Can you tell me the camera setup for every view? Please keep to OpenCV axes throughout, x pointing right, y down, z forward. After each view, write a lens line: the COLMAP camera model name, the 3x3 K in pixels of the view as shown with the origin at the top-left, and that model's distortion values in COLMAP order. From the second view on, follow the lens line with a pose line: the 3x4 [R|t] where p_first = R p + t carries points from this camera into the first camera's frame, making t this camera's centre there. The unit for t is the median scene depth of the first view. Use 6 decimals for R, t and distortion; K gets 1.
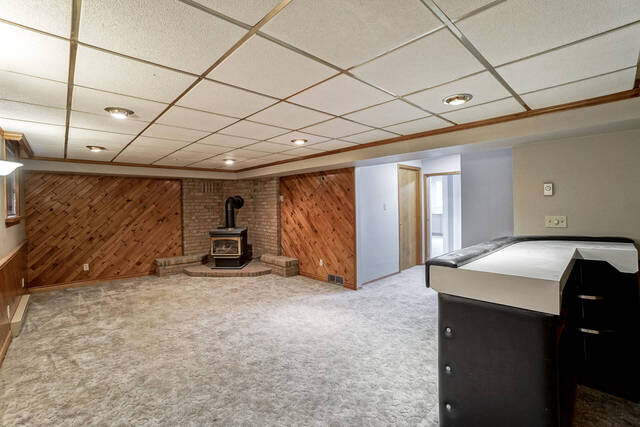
lens RADIAL K [[287.0, 0, 316.7], [0, 287.0, 208.7], [0, 0, 1]] dist [-0.037537, 0.002020]
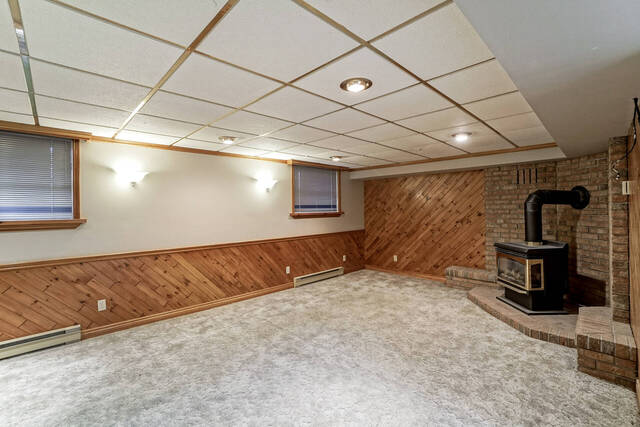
lens RADIAL K [[287.0, 0, 317.5], [0, 287.0, 209.3], [0, 0, 1]] dist [-0.037537, 0.002020]
pose [[0.012441, 0.018024, -0.999760, 0.335425], [-0.003347, 0.999833, 0.017984, -0.011356], [0.999917, 0.003122, 0.012499, 0.665229]]
